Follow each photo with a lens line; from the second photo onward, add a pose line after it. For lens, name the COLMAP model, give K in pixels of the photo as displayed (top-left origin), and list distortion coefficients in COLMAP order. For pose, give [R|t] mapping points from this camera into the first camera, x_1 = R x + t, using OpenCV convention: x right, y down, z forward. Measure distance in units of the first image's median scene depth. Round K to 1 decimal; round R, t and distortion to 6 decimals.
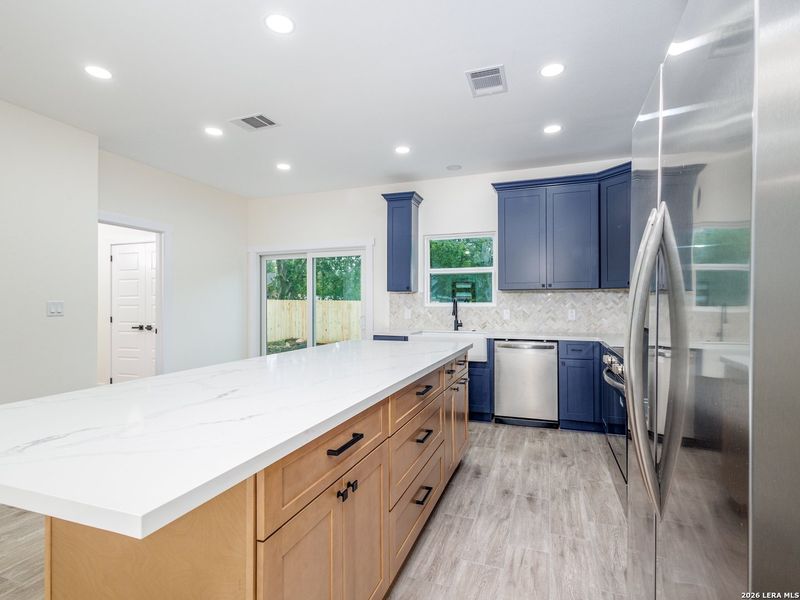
lens RADIAL K [[418.2, 0, 400.0], [0, 418.2, 300.0], [0, 0, 1]] dist [-0.000547, -0.000013]
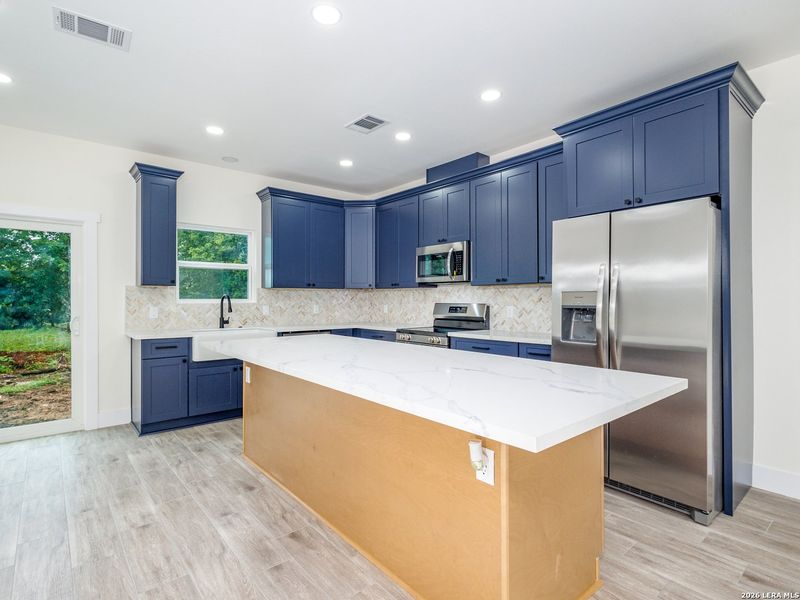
lens RADIAL K [[418.2, 0, 400.0], [0, 418.2, 300.0], [0, 0, 1]] dist [-0.000547, -0.000013]
pose [[0.498530, -0.000228, 0.866872, -0.491802], [-0.008456, 0.999951, 0.005126, -0.000123], [-0.866831, -0.009886, 0.498504, 0.165280]]
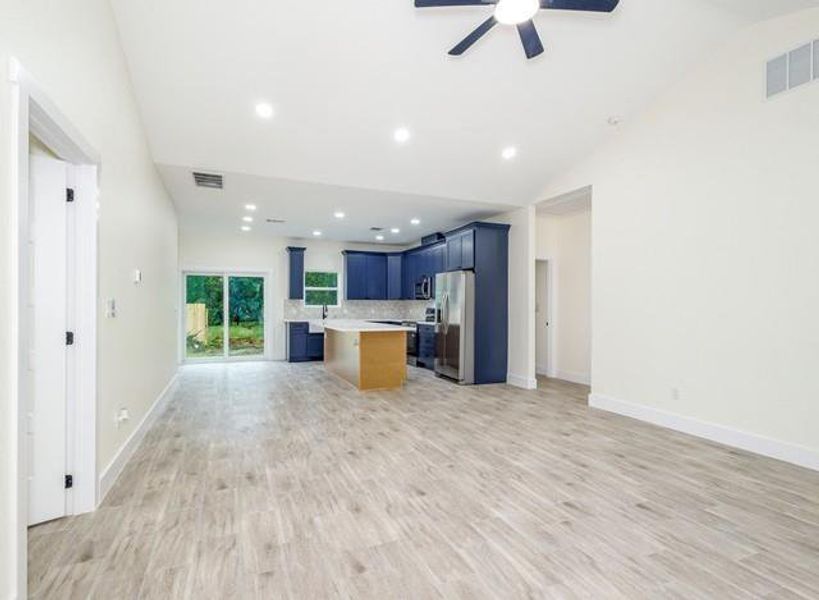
lens RADIAL K [[432.9, 0, 410.8], [0, 432.9, 310.3], [0, 0, 1]] dist [0.003411, 0.000180]
pose [[0.723009, 0.000774, 0.690838, -0.994771], [-0.013539, 0.999823, 0.013050, -0.001993], [-0.690706, -0.018789, 0.722891, -0.790065]]
